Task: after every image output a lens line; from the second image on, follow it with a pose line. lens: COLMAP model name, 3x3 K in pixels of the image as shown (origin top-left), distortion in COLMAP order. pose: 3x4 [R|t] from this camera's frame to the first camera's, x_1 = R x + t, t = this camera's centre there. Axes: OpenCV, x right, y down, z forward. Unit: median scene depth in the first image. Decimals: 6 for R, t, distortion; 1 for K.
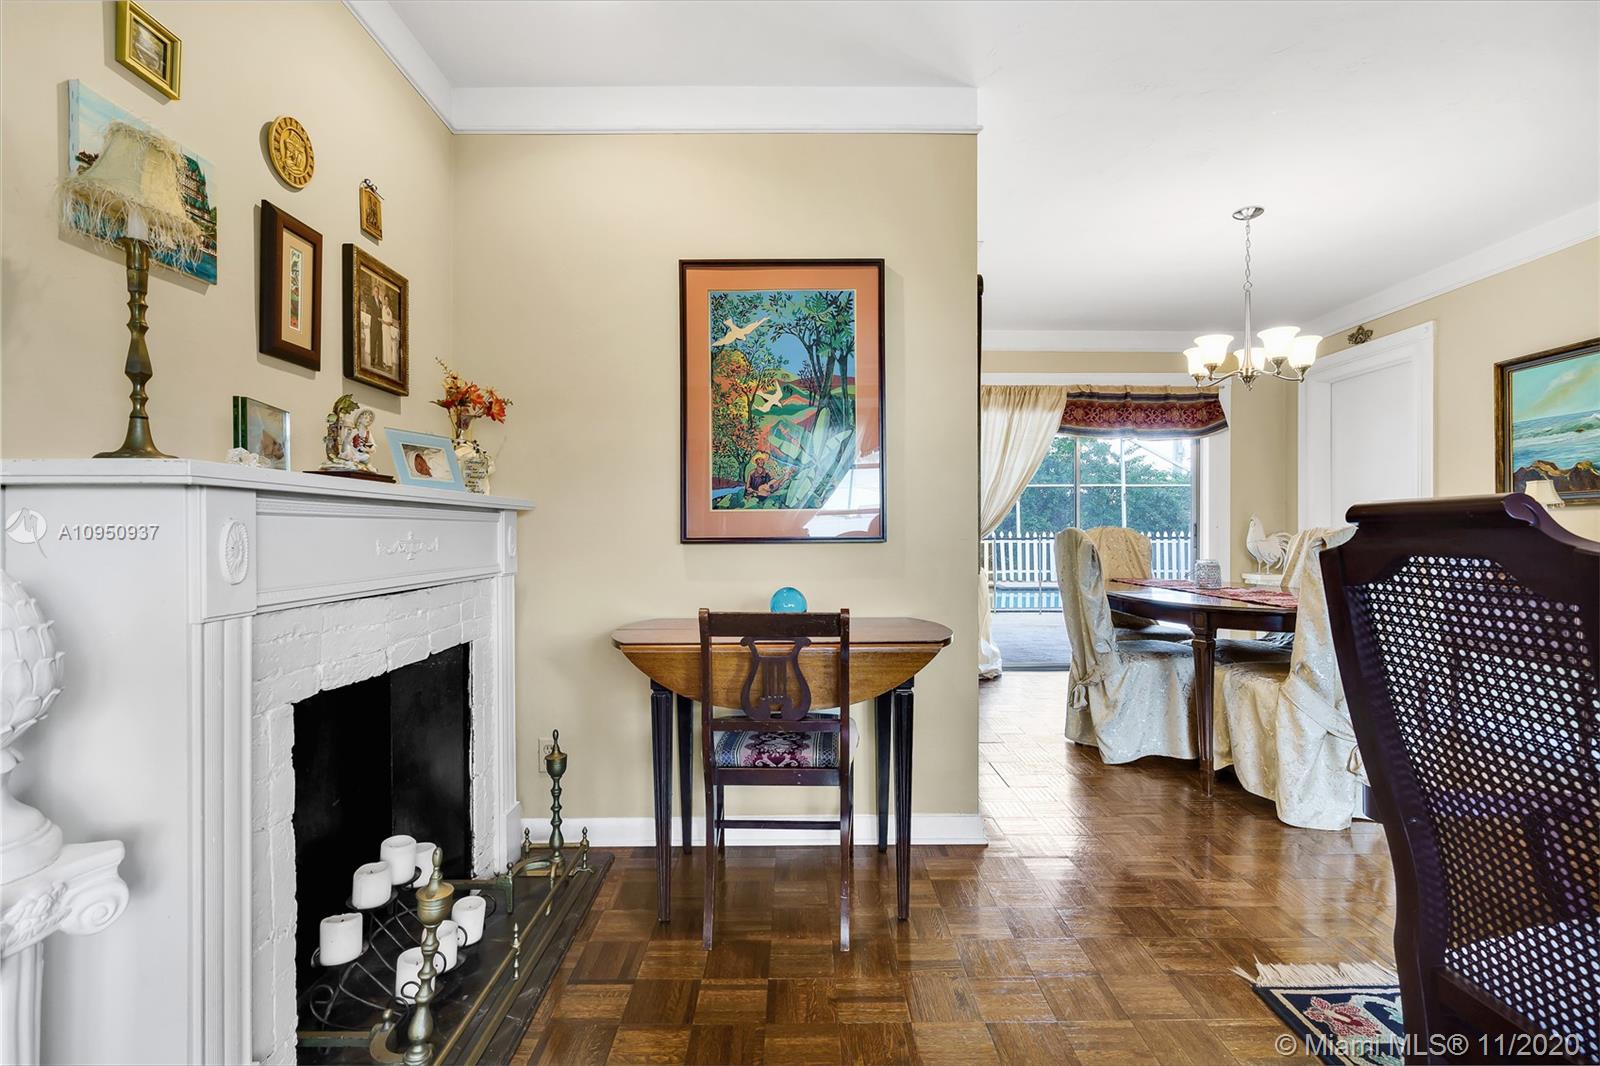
lens RADIAL K [[726.6, 0, 774.1], [0, 726.6, 534.8], [0, 0, 1]] dist [0.002335, 0.000423]
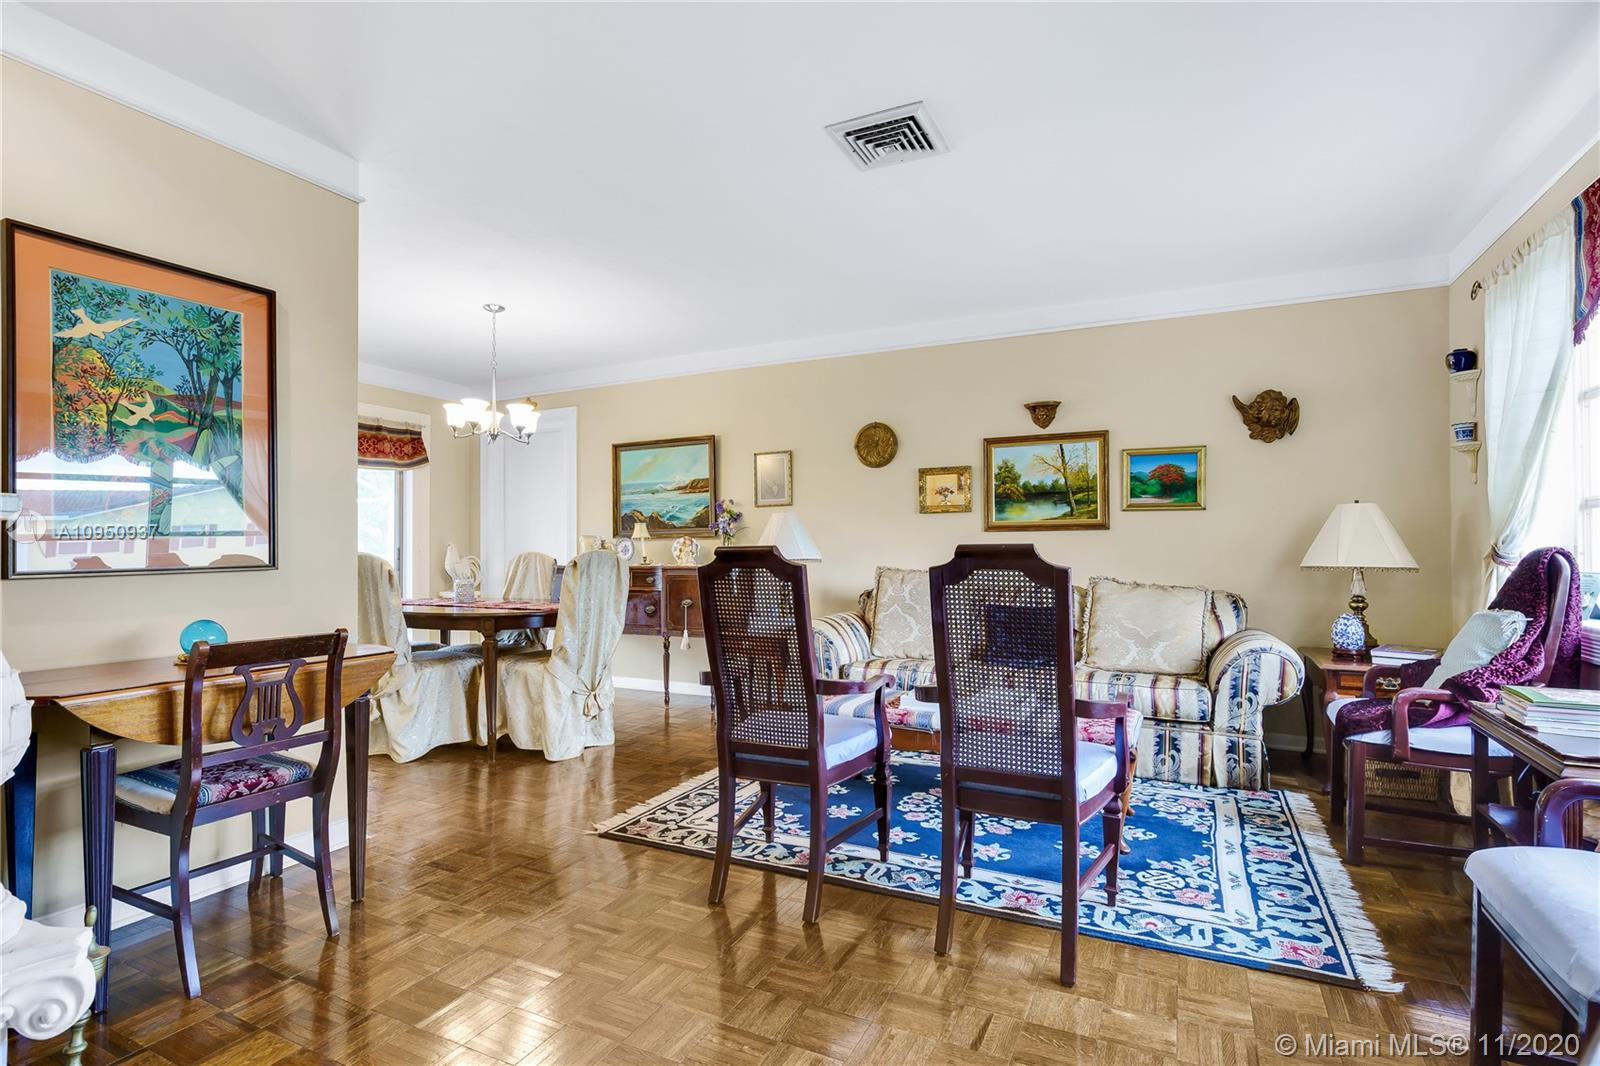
lens RADIAL K [[796.4, 0, 805.3], [0, 796.4, 541.3], [0, 0, 1]] dist [-0.015375, 0.014284]
pose [[0.442479, 0.007578, 0.896747, -0.383036], [0.010716, 0.999848, -0.013737, -0.005464], [-0.896715, 0.015687, 0.442331, -0.112221]]
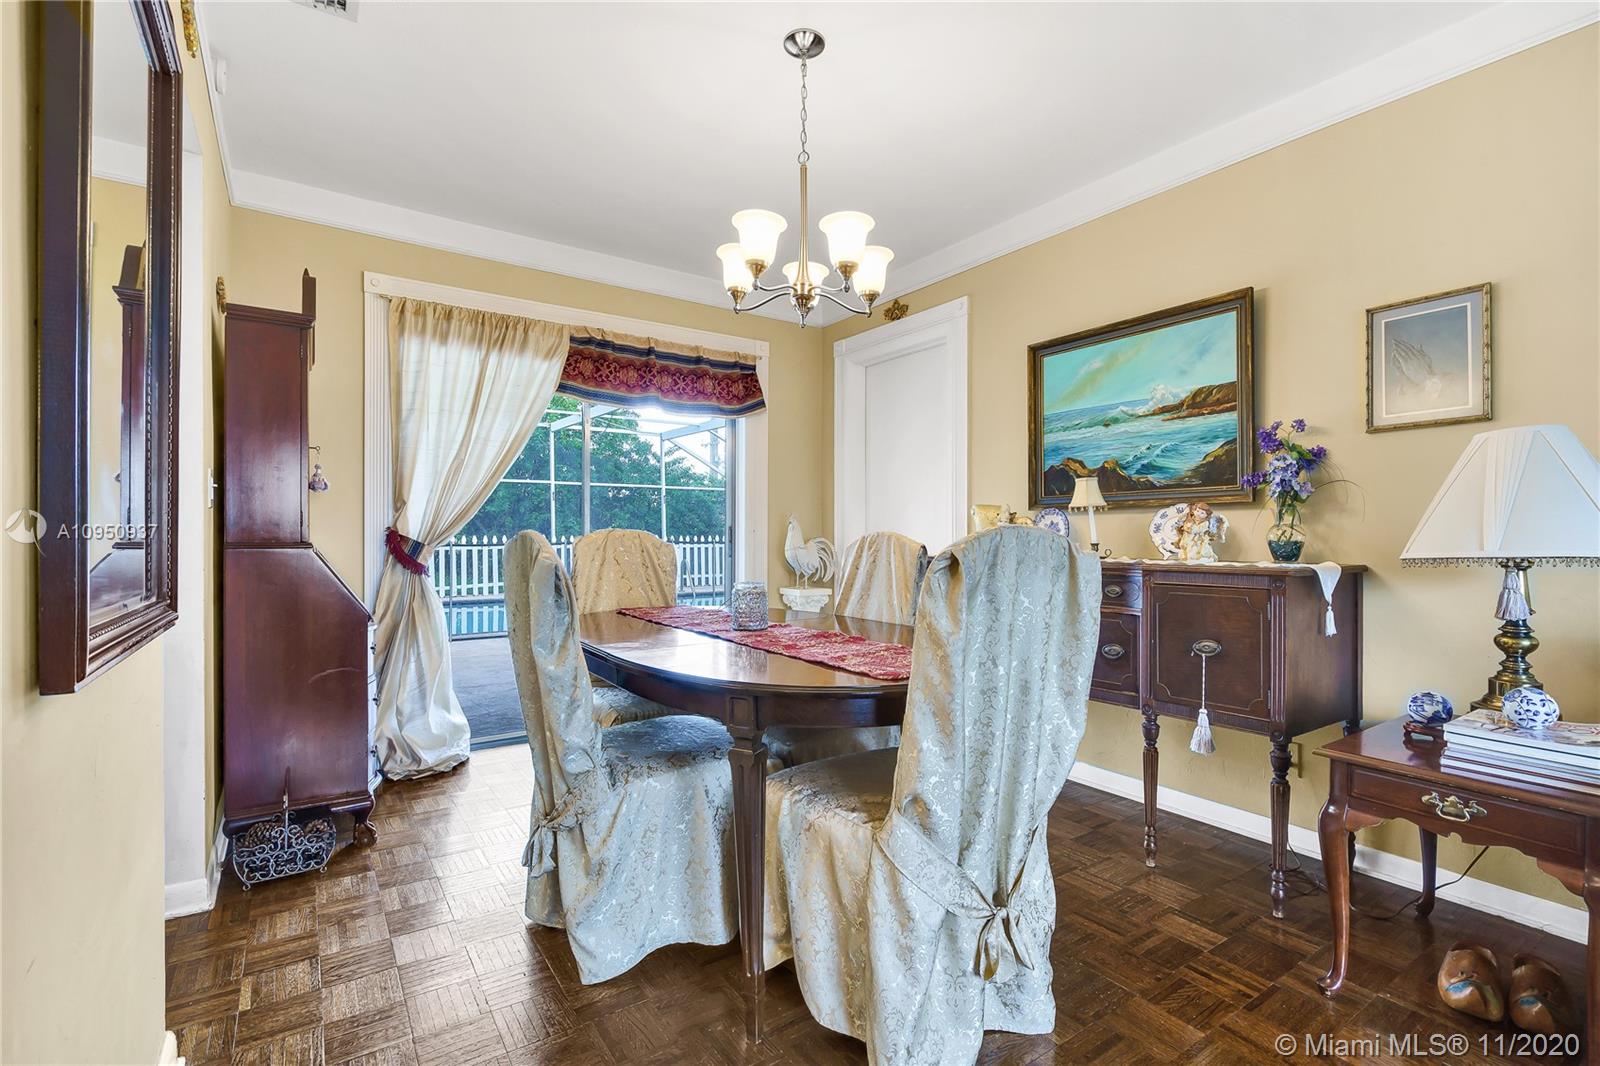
lens RADIAL K [[779.6, 0, 800.0], [0, 779.6, 533.0], [0, 0, 1]] dist [-0.005589, 0.000309]
pose [[0.815890, 0.004340, 0.578191, 0.268445], [-0.000327, 0.999975, -0.007044, -0.004572], [-0.578207, 0.005559, 0.815871, 0.471637]]
